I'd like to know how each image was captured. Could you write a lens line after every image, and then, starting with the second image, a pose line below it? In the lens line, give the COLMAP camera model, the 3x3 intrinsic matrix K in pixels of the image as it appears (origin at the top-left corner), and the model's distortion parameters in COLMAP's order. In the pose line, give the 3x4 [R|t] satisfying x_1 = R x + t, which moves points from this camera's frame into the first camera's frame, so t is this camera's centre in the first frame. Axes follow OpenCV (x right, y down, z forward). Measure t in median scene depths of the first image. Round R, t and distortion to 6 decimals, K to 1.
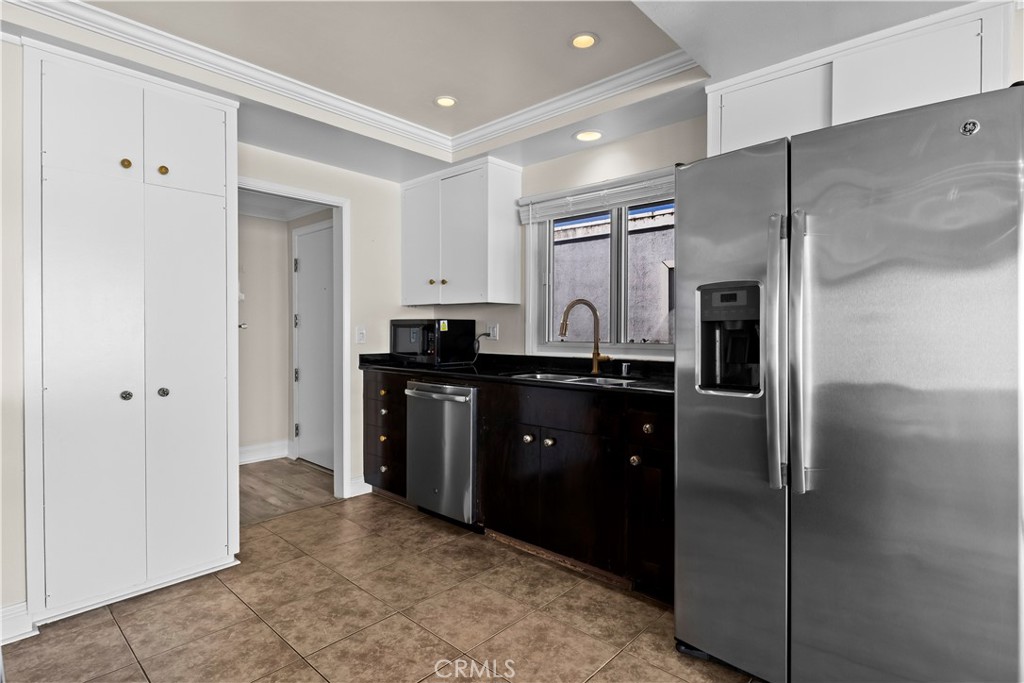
lens RADIAL K [[519.4, 0, 514.9], [0, 519.4, 337.8], [0, 0, 1]] dist [-0.001360, -0.000223]
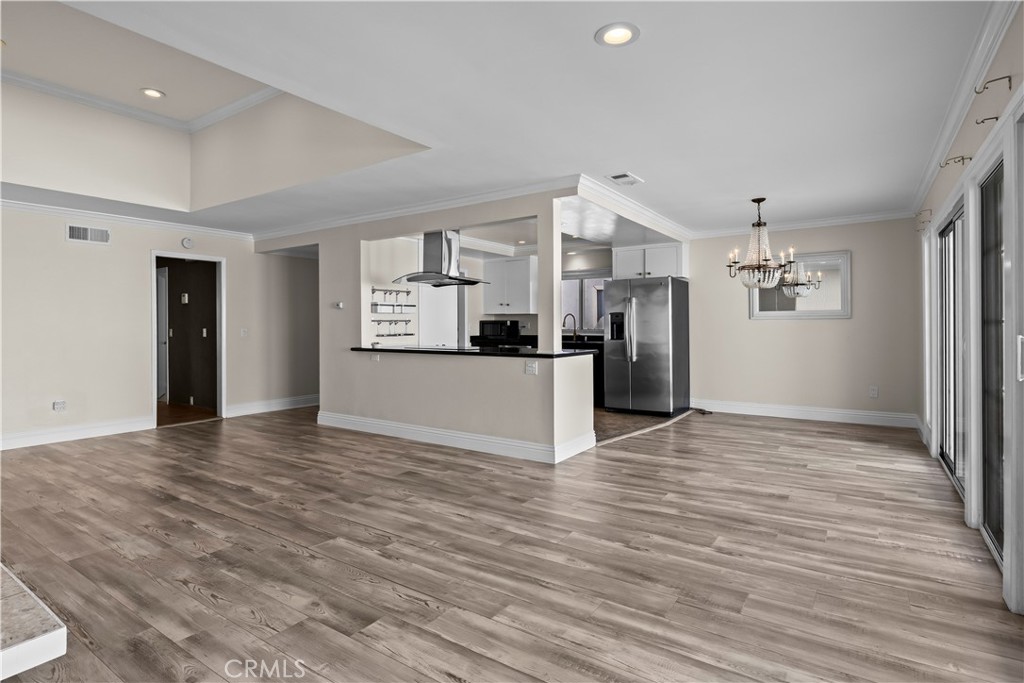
lens RADIAL K [[519.4, 0, 514.9], [0, 519.4, 337.8], [0, 0, 1]] dist [-0.001360, -0.000223]
pose [[0.990071, -0.008459, 0.140311, -0.486718], [0.007291, 0.999934, 0.008838, 0.024417], [-0.140376, -0.007728, 0.990068, -1.494683]]
